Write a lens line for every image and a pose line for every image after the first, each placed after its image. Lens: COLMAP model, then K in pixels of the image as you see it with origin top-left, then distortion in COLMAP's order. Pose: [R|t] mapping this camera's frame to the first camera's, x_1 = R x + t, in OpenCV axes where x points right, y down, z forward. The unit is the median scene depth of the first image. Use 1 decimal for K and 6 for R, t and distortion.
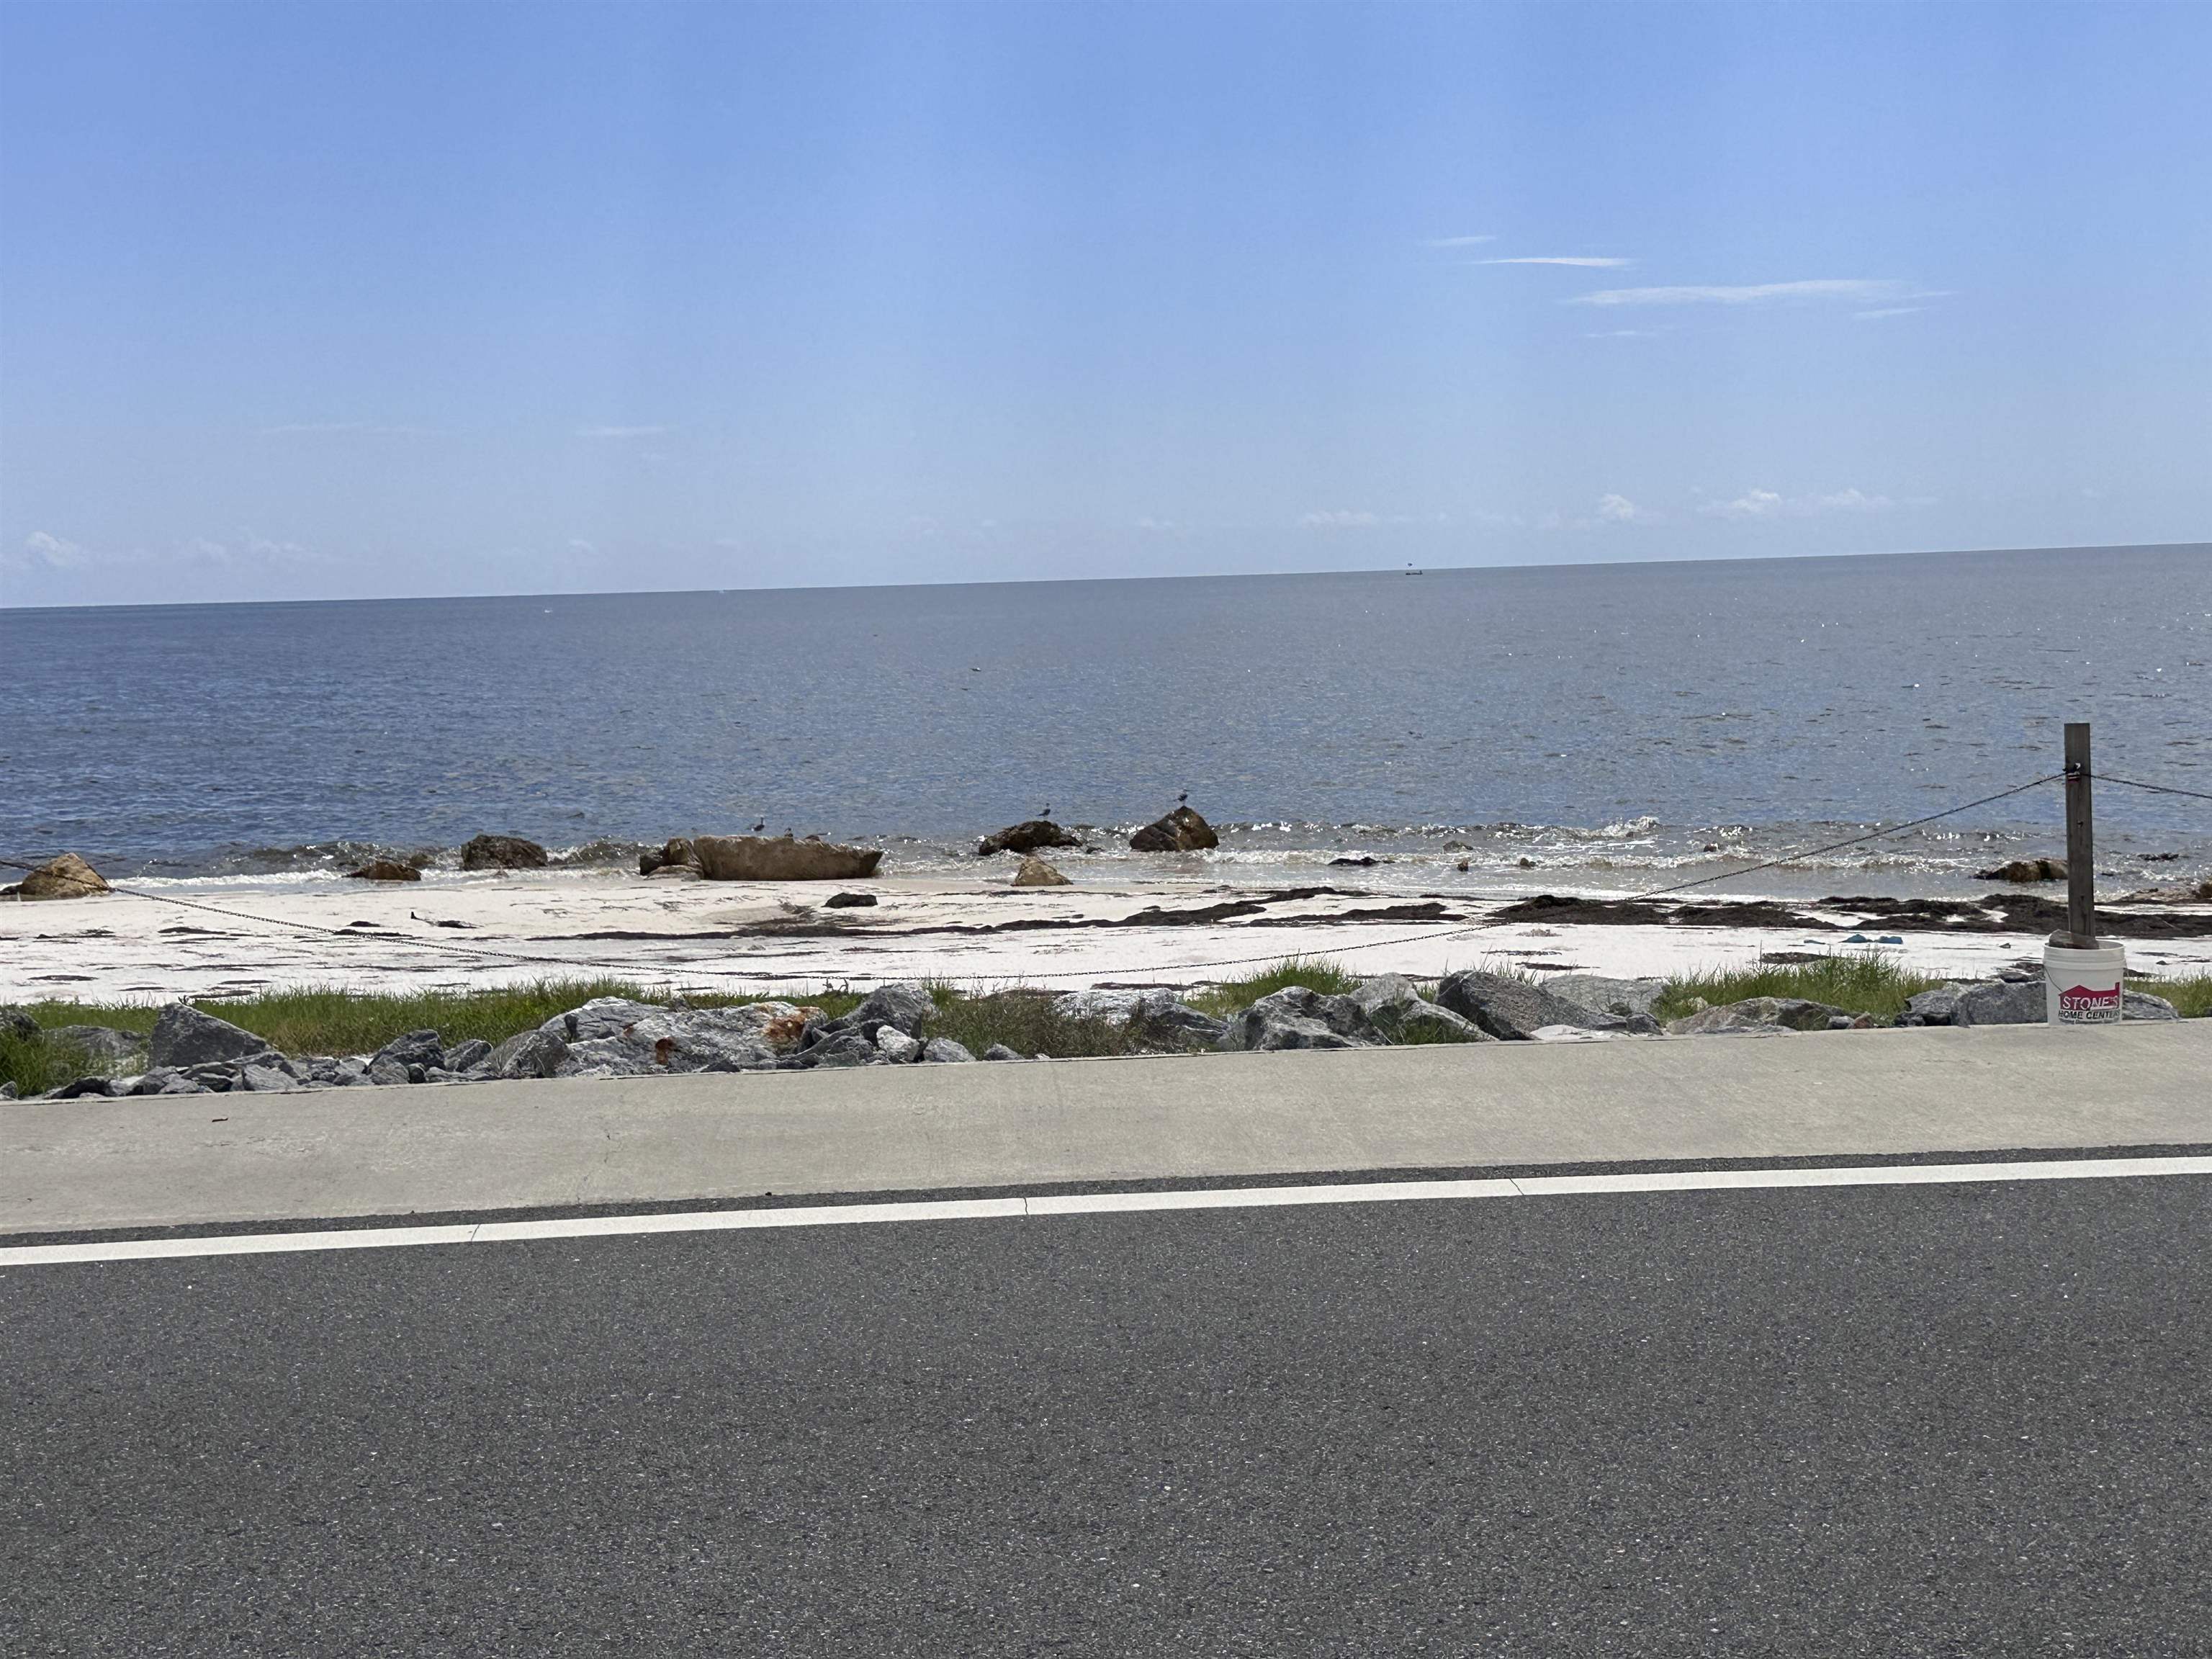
lens RADIAL K [[3046.5, 0, 1114.9], [0, 3046.5, 834.2], [0, 0, 1]] dist [0.134249, 0.000000]
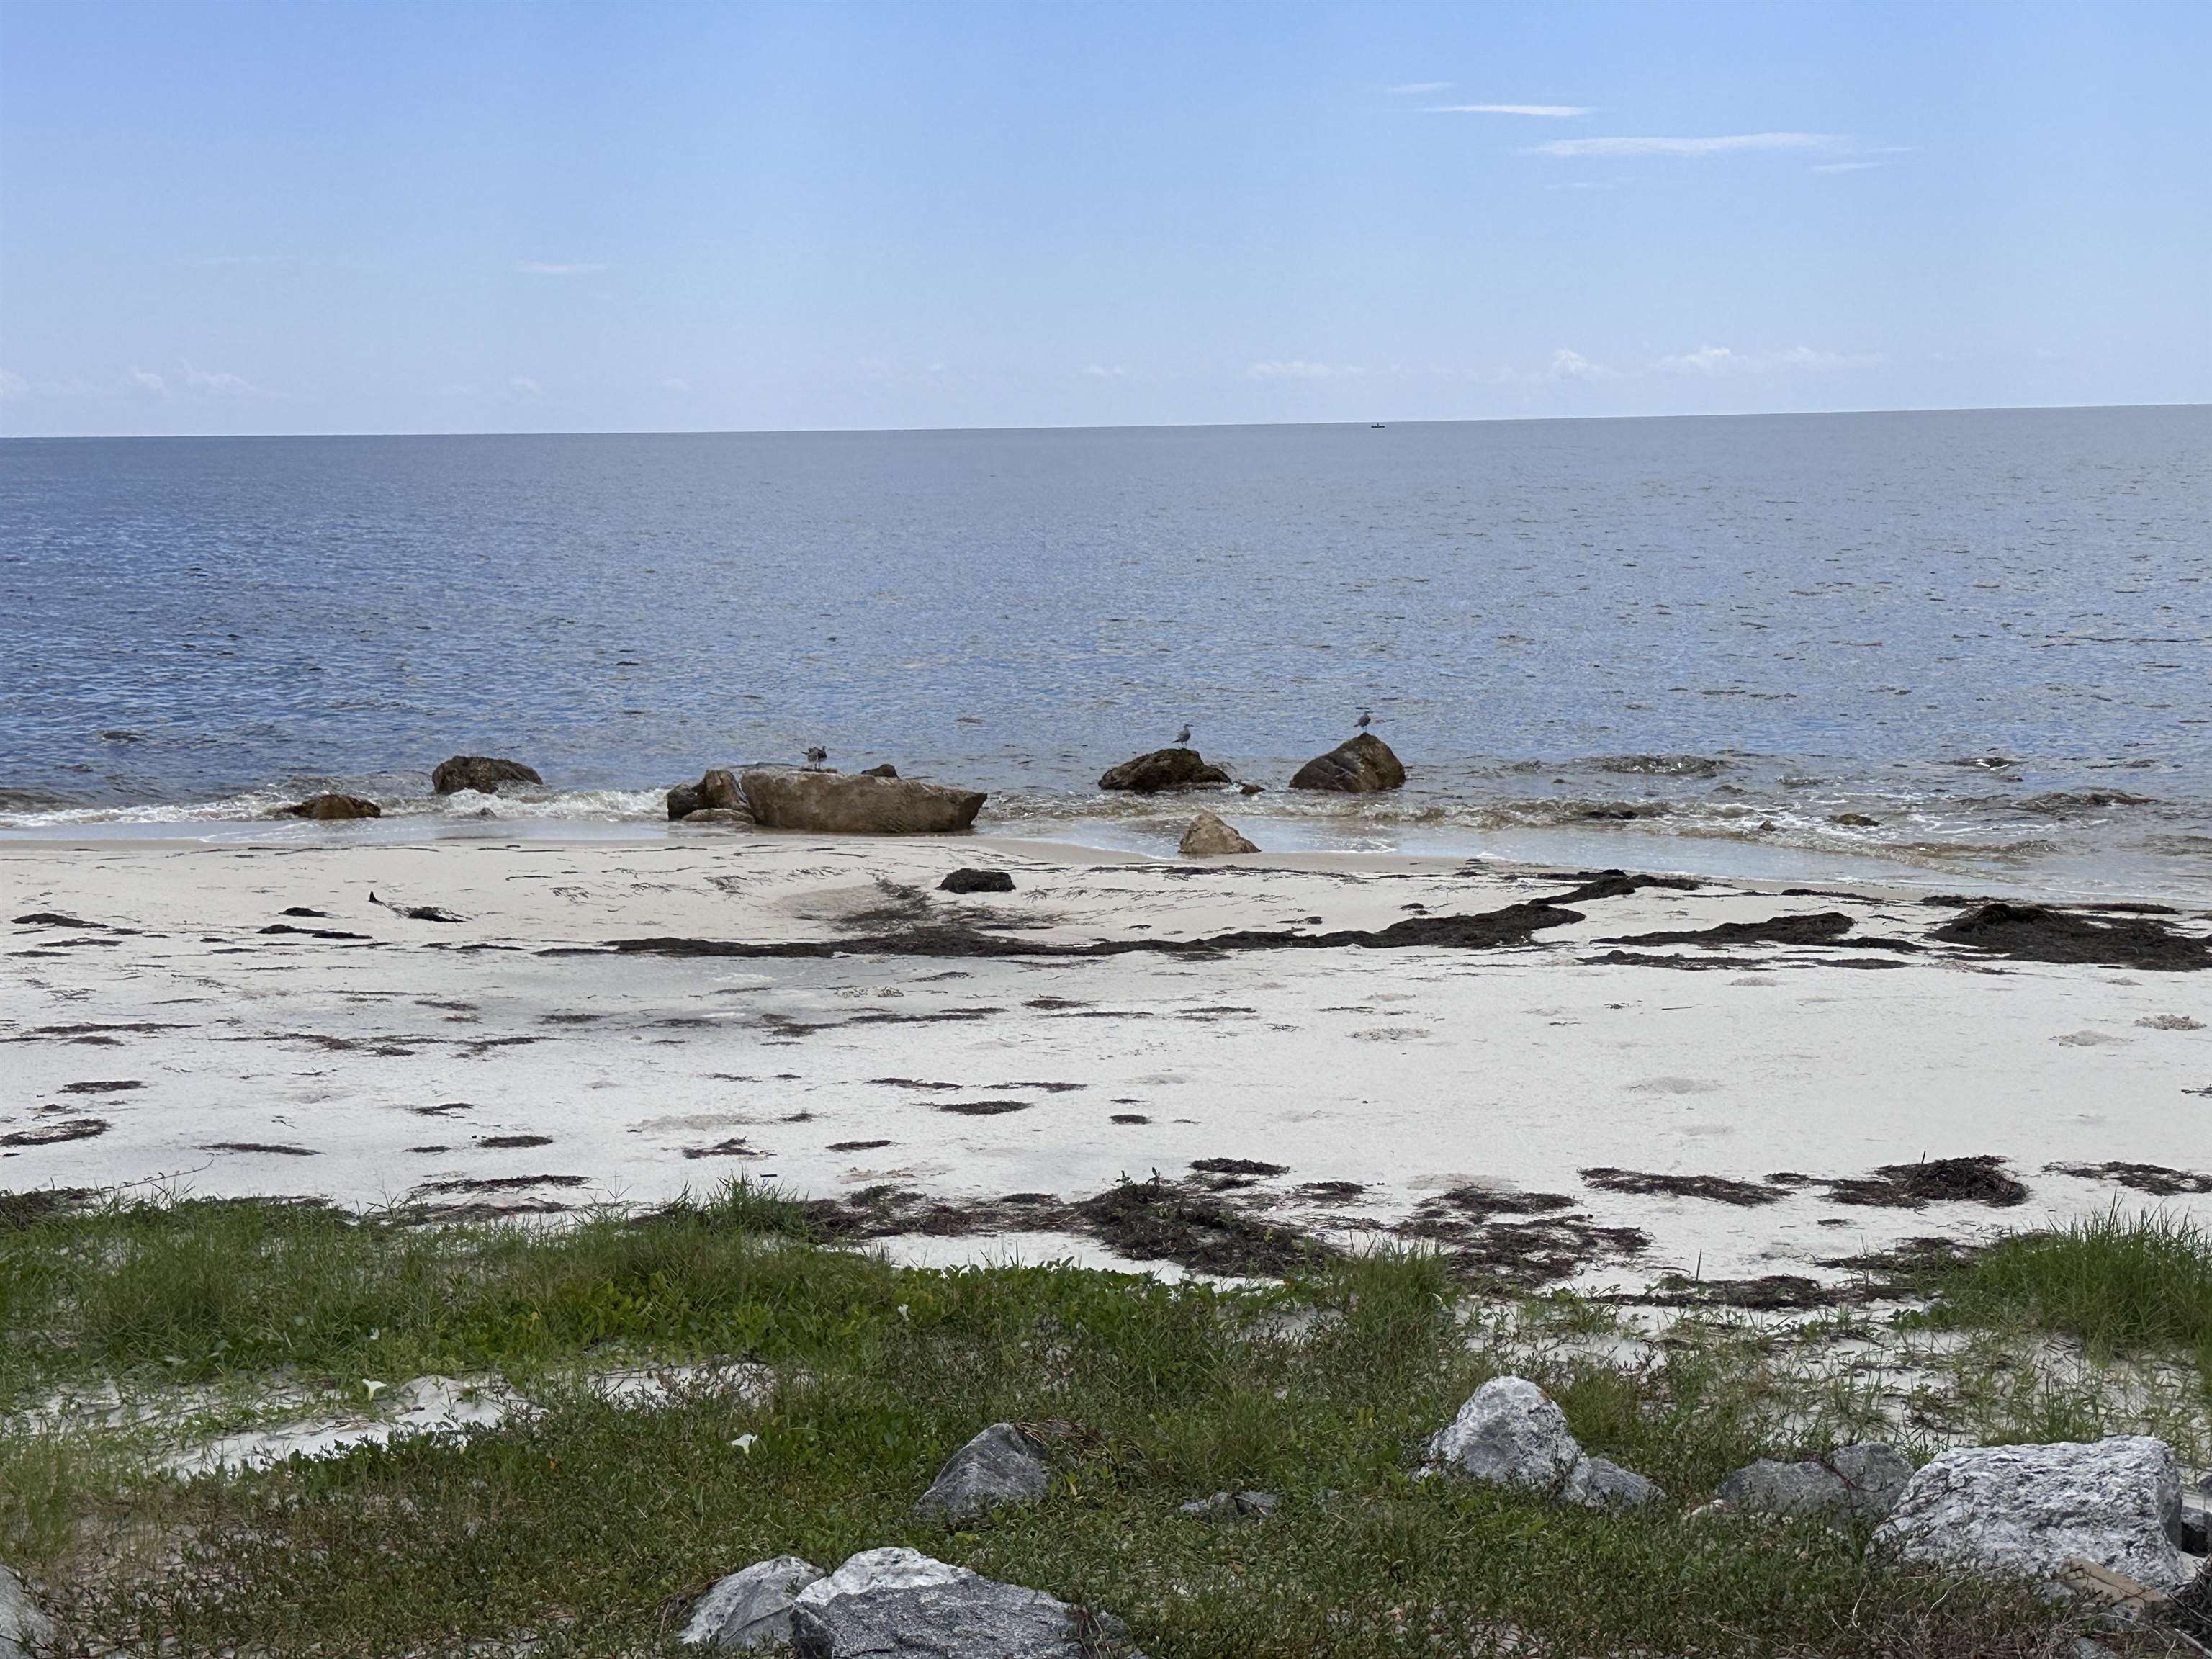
lens RADIAL K [[3046.5, 0, 1096.0], [0, 3046.5, 824.6], [0, 0, 1]] dist [0.134249, 0.000000]
pose [[0.999850, 0.013826, 0.010413, -0.058358], [-0.014291, 0.998842, 0.045949, -0.022394], [-0.009766, -0.046091, 0.998889, 0.244992]]
